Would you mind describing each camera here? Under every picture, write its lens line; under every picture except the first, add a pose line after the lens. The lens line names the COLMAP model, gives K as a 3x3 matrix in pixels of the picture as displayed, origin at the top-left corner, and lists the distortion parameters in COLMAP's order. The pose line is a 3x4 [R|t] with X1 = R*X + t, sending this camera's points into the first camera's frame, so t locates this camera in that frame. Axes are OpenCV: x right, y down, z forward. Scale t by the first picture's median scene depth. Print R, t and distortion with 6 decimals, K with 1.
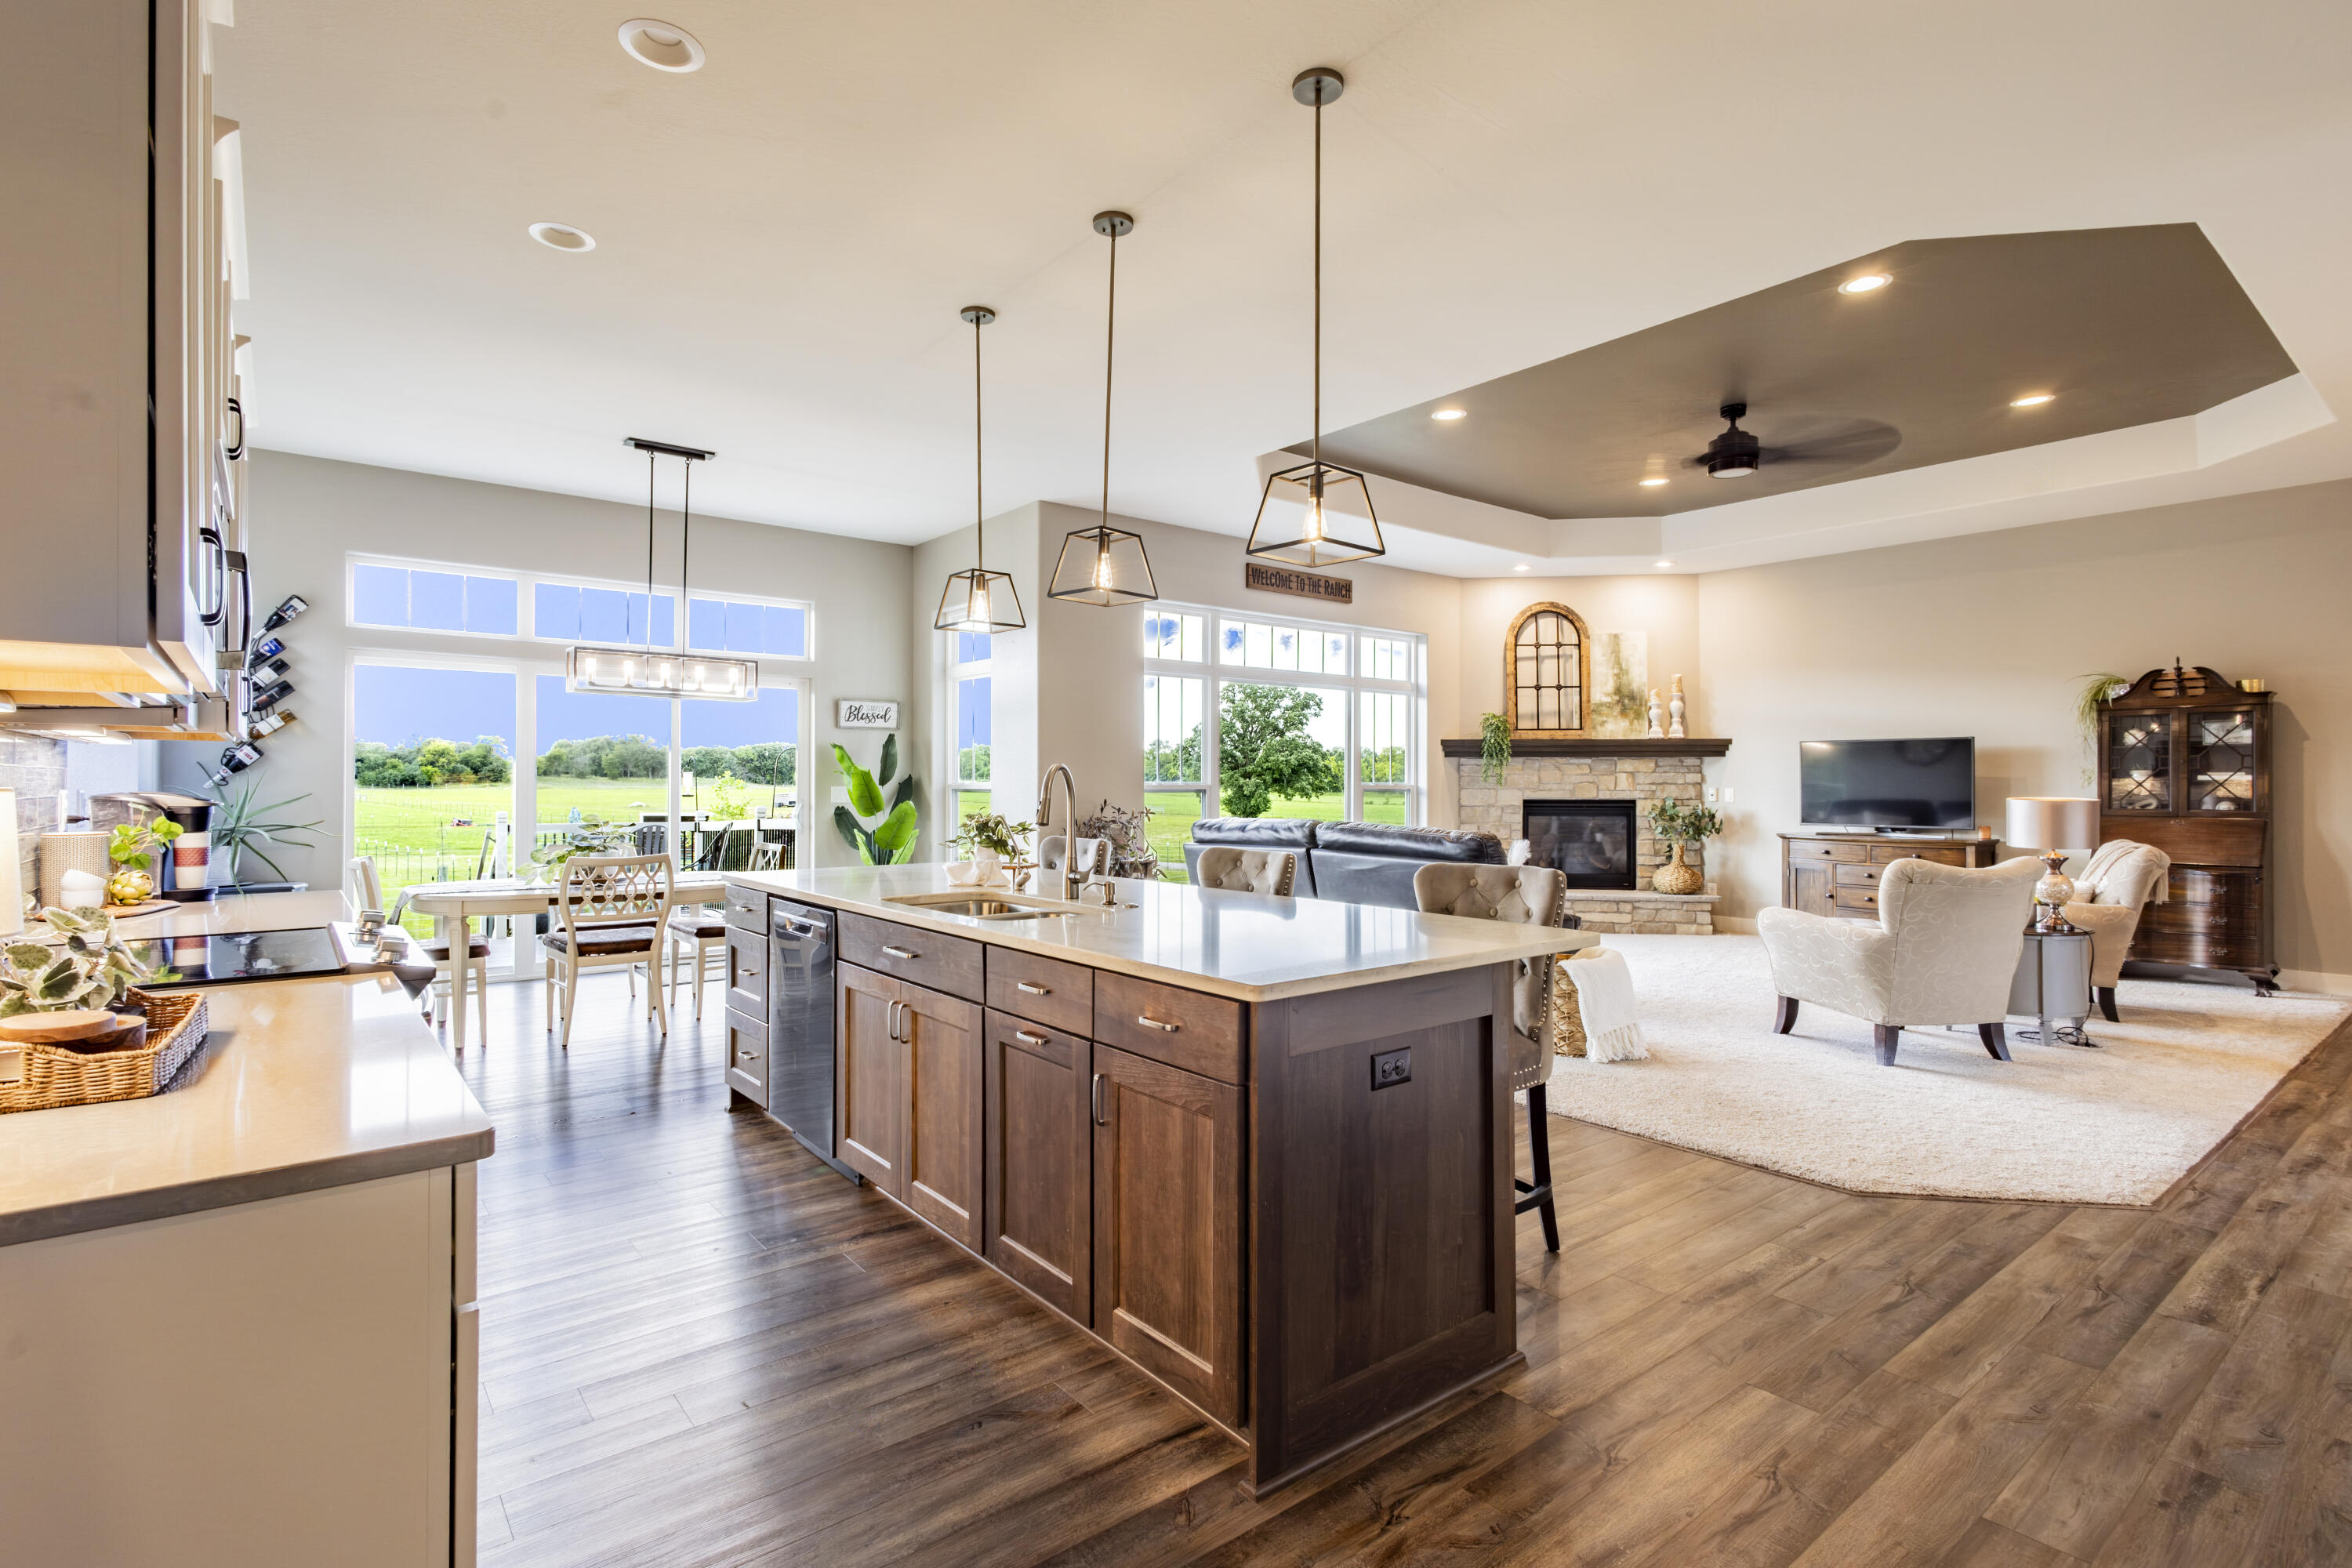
lens RADIAL K [[1126.7, 0, 1176.0], [0, 1126.7, 784.0], [0, 0, 1]] dist [0.001427, -0.001168]
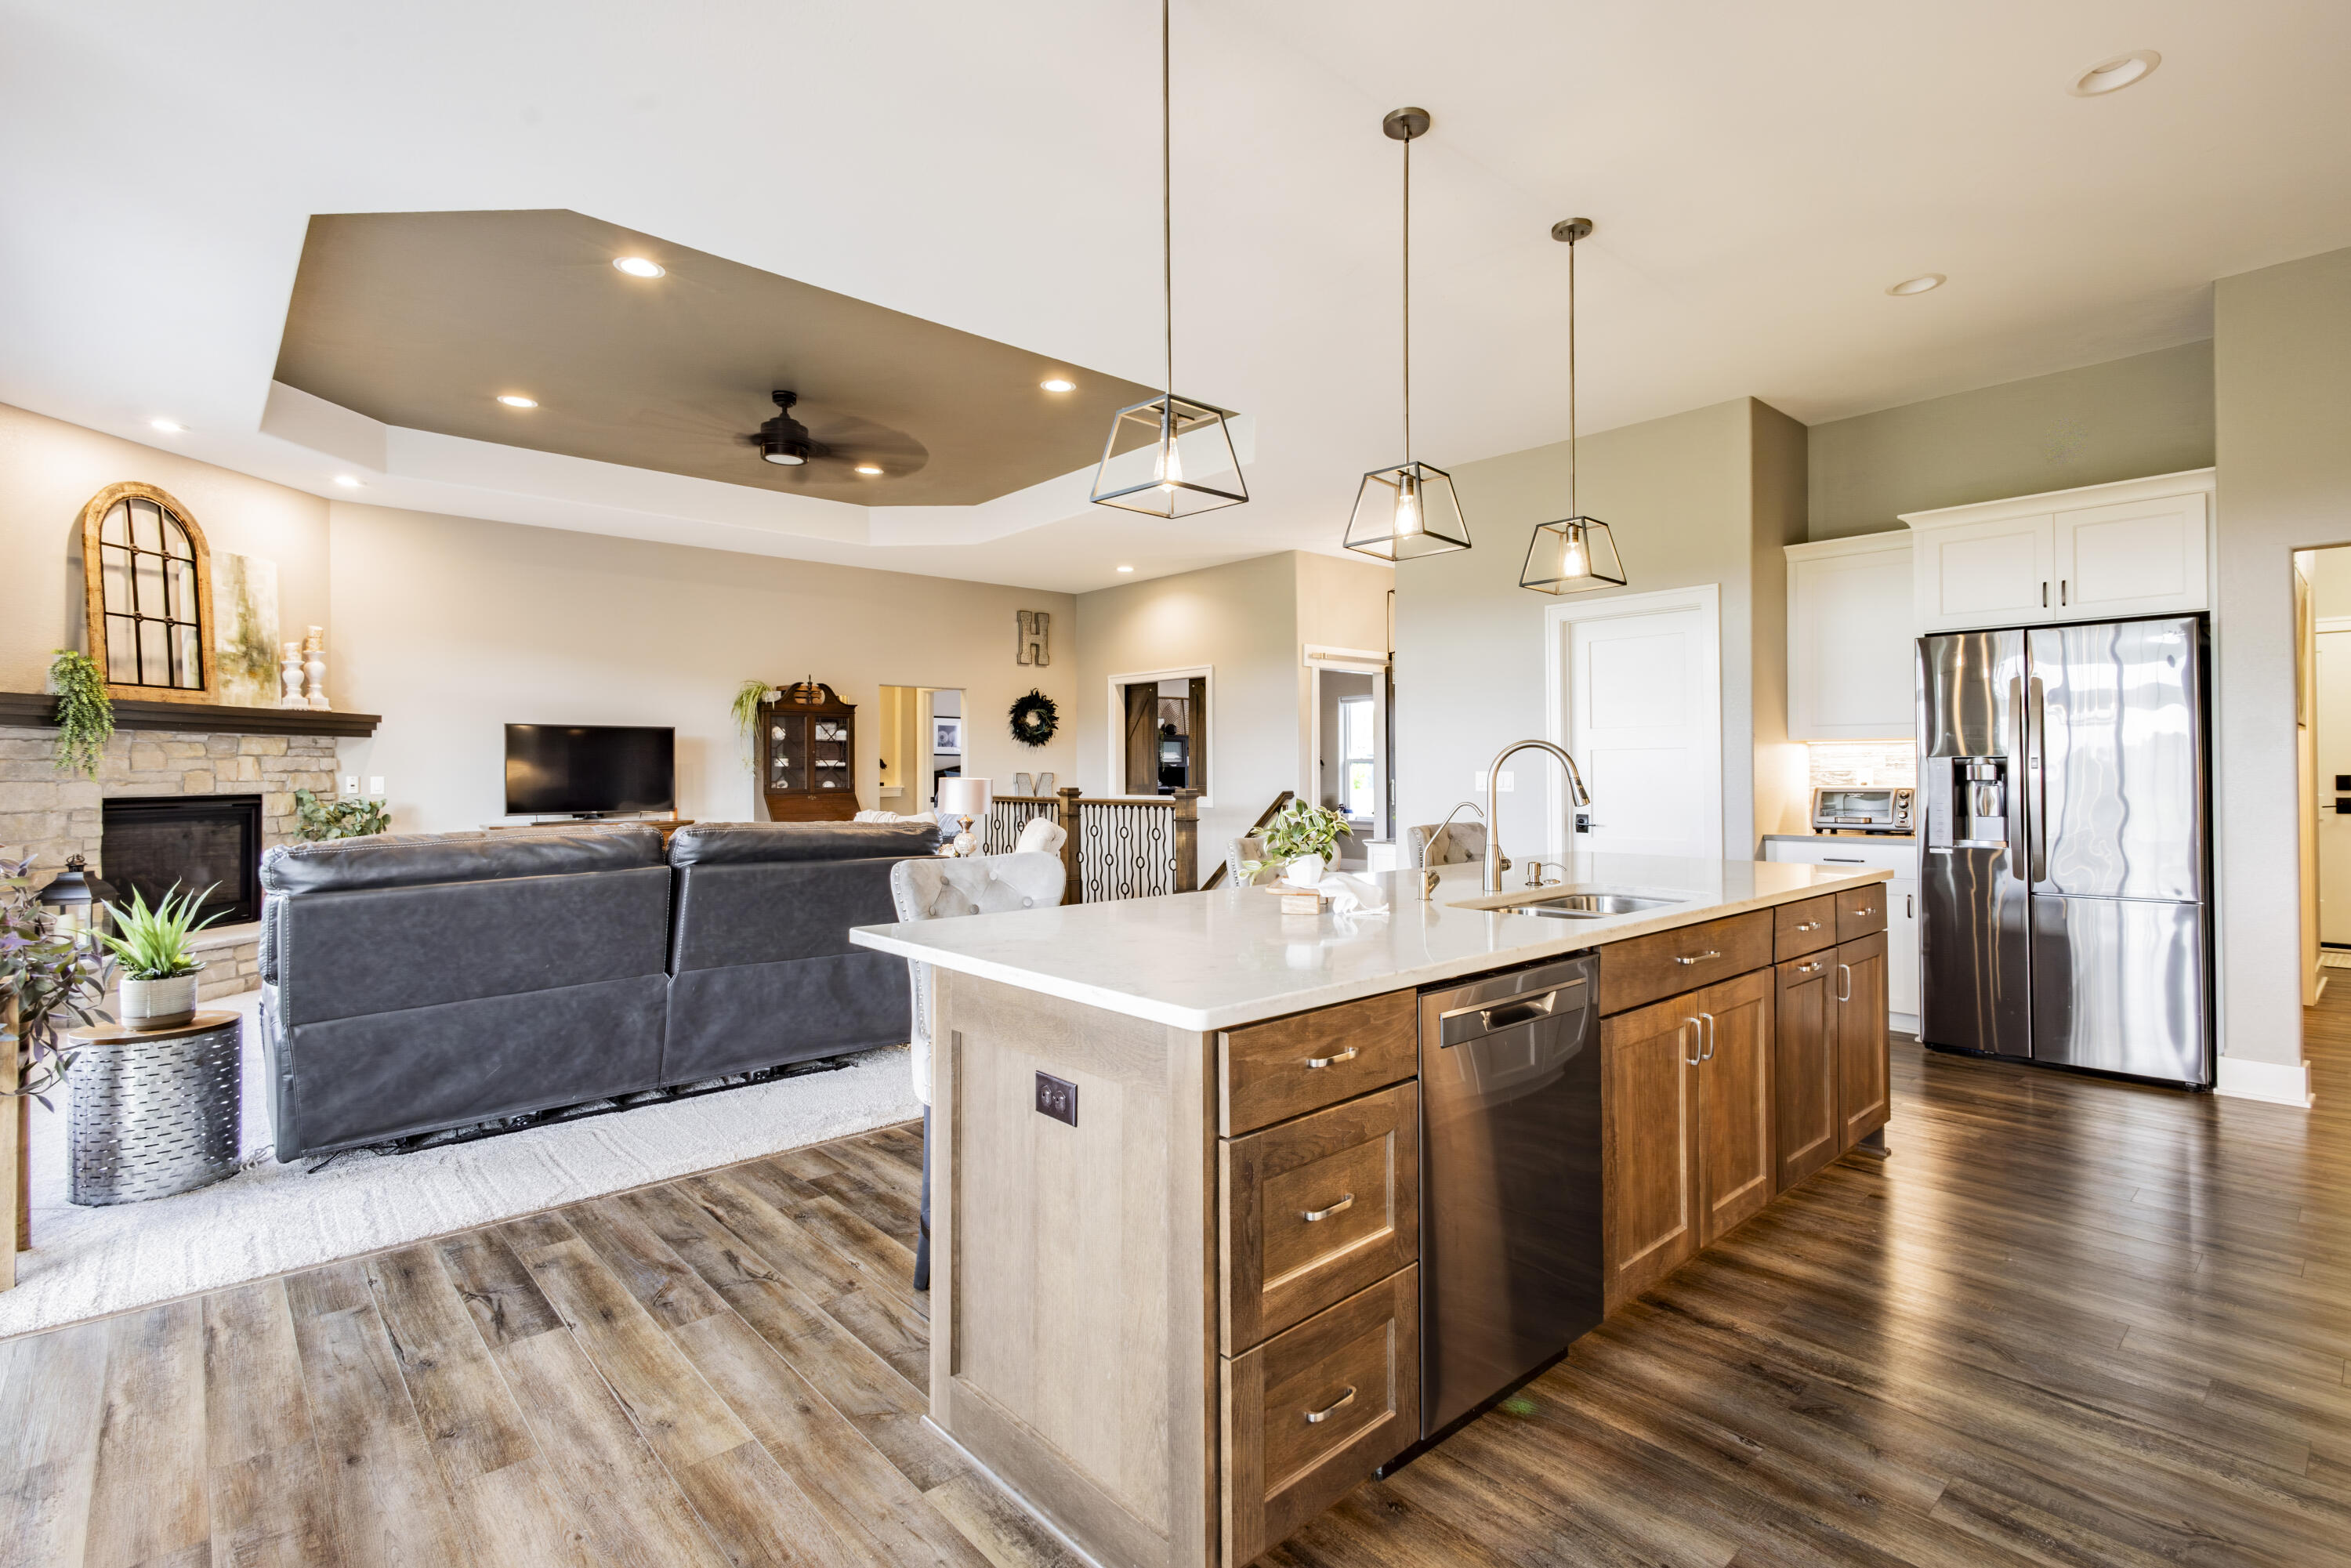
lens RADIAL K [[1110.5, 0, 1186.5], [0, 1110.5, 762.5], [0, 0, 1]] dist [0.015120, -0.000012]
pose [[-0.071875, 0.005101, 0.997401, -0.350766], [0.005764, 0.999972, -0.004698, 0.000693], [-0.997397, 0.005412, -0.071902, 0.477179]]
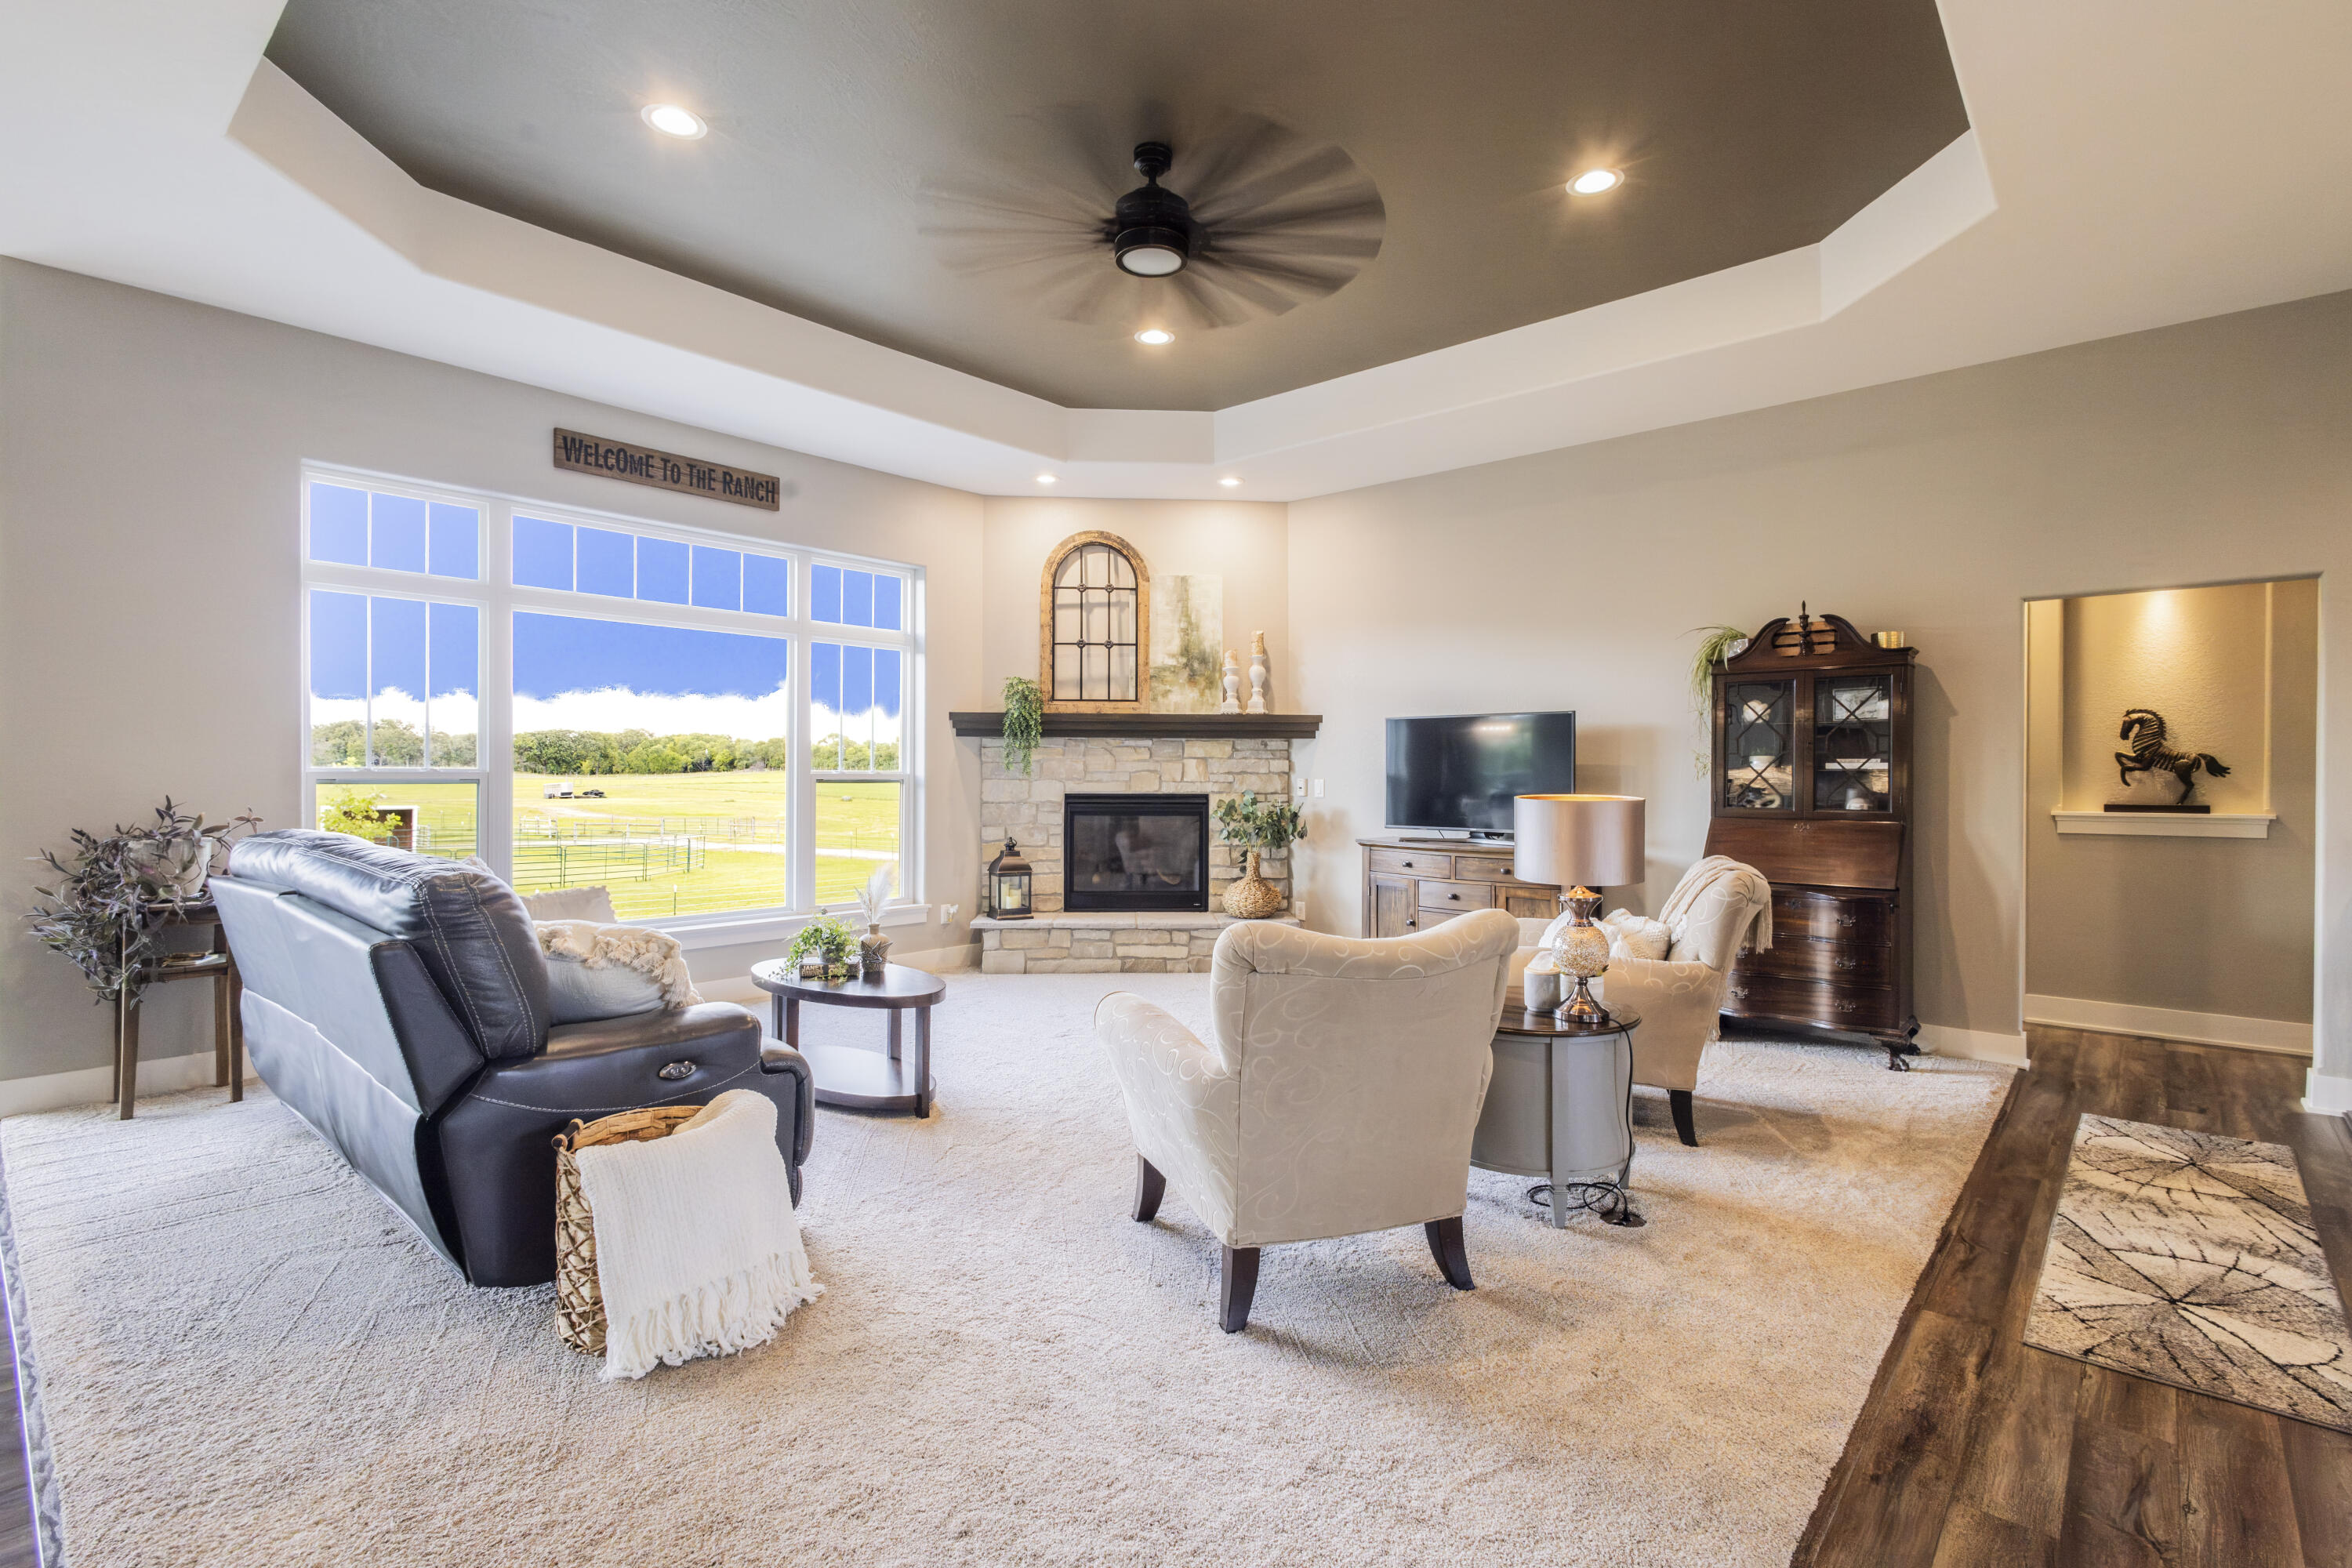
lens RADIAL K [[1107.5, 0, 1214.4], [0, 1107.5, 783.4], [0, 0, 1]] dist [0.012564, 0.000364]
pose [[0.980542, 0.000314, 0.196307, 0.269731], [-0.002034, 0.999961, 0.008563, 0.000329], [-0.196297, -0.008796, 0.980505, 0.265251]]
